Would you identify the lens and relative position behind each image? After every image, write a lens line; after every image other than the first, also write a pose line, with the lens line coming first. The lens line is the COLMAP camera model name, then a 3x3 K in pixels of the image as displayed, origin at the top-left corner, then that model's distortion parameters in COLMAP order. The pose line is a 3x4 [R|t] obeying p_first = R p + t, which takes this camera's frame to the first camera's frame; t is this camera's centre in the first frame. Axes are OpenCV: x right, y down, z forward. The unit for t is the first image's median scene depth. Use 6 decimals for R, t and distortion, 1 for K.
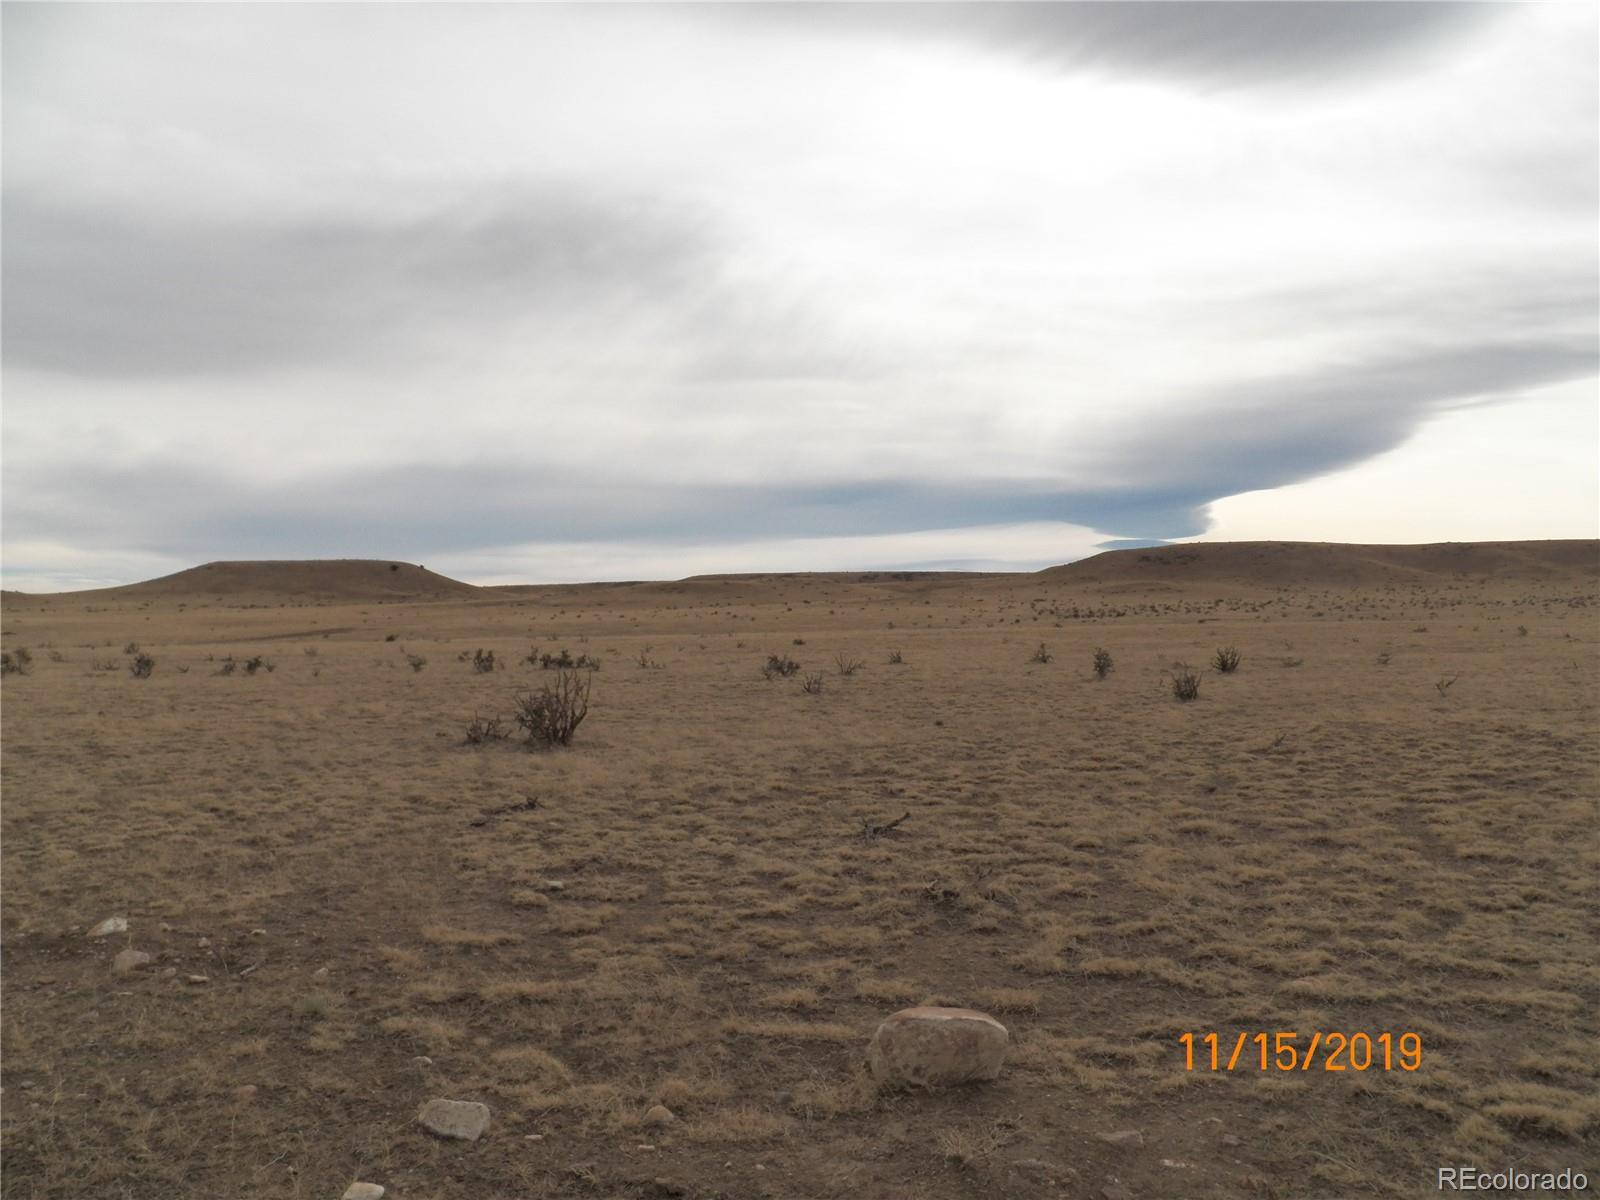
lens RADIAL K [[1316.6, 0, 812.0], [0, 1316.6, 601.1], [0, 0, 1]] dist [-0.147505, 0.106763]
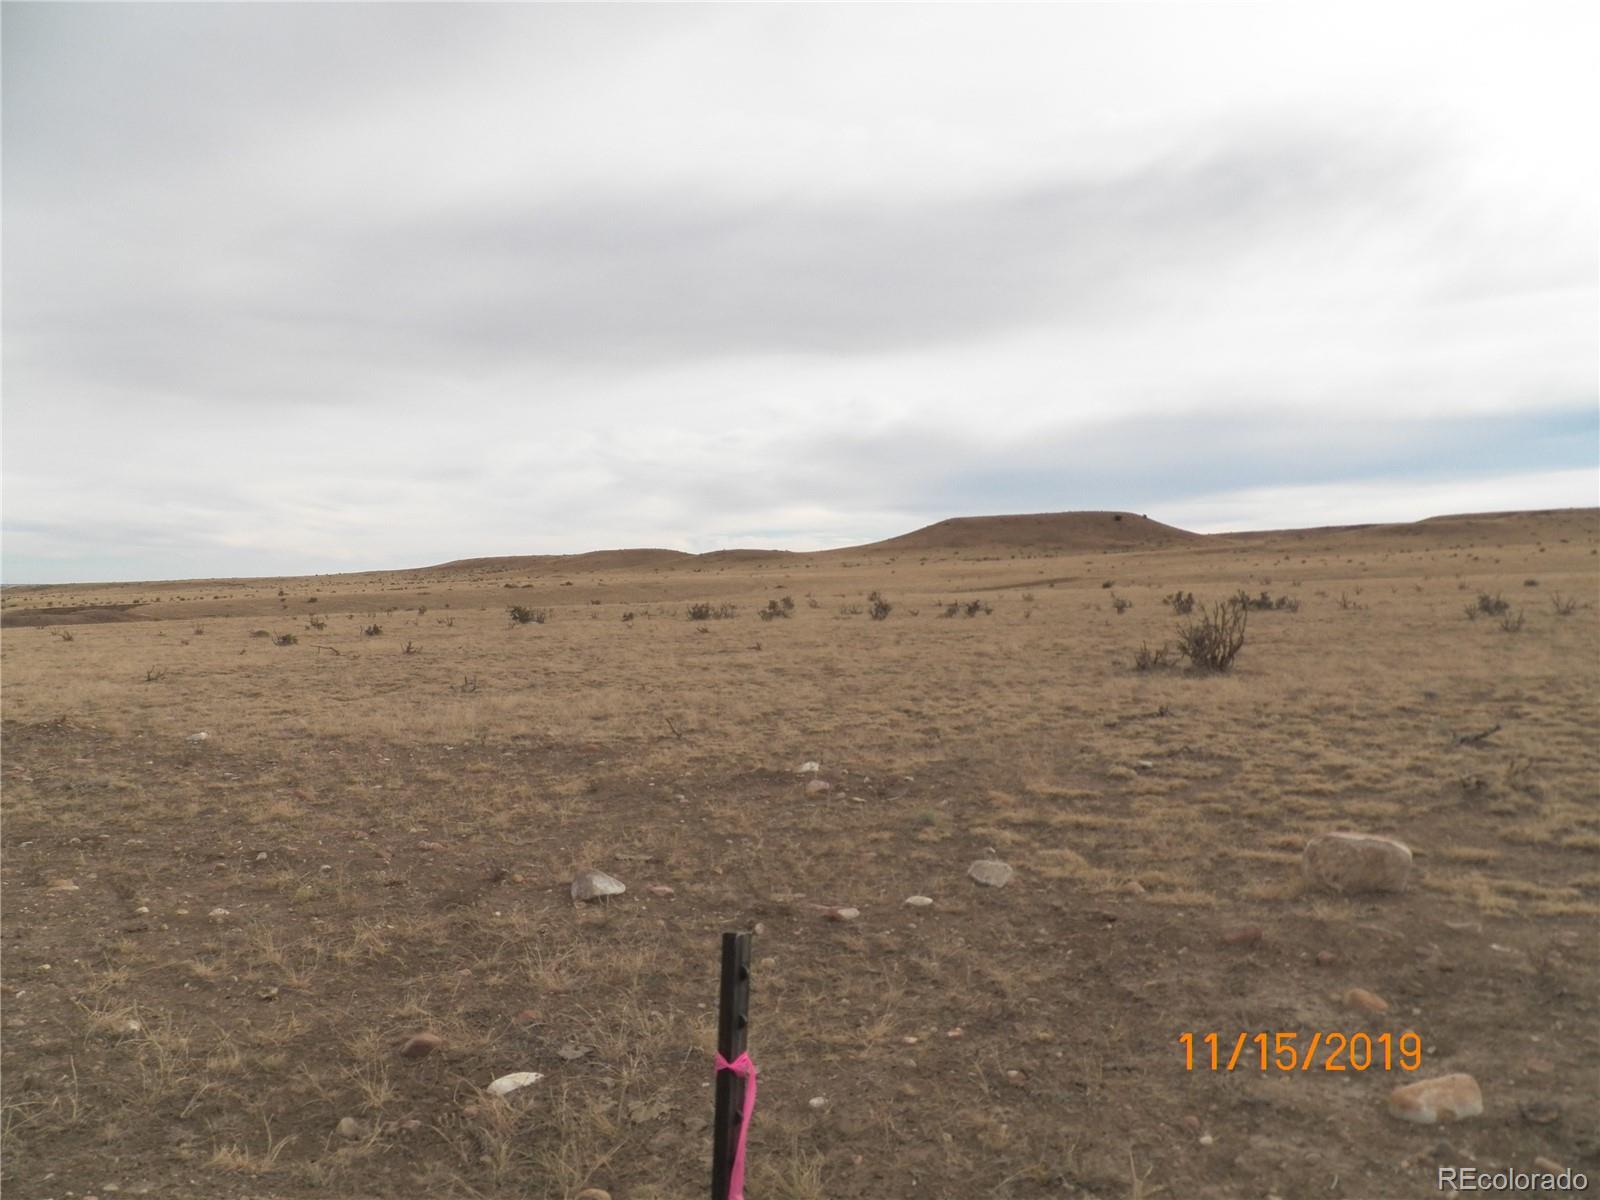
lens RADIAL K [[1316.6, 0, 812.0], [0, 1316.6, 601.1], [0, 0, 1]] dist [-0.147505, 0.106763]
pose [[0.854819, -0.006155, -0.518890, 0.141487], [0.026382, 0.999152, 0.031609, 0.016171], [0.518255, -0.040710, 0.854257, -0.164144]]
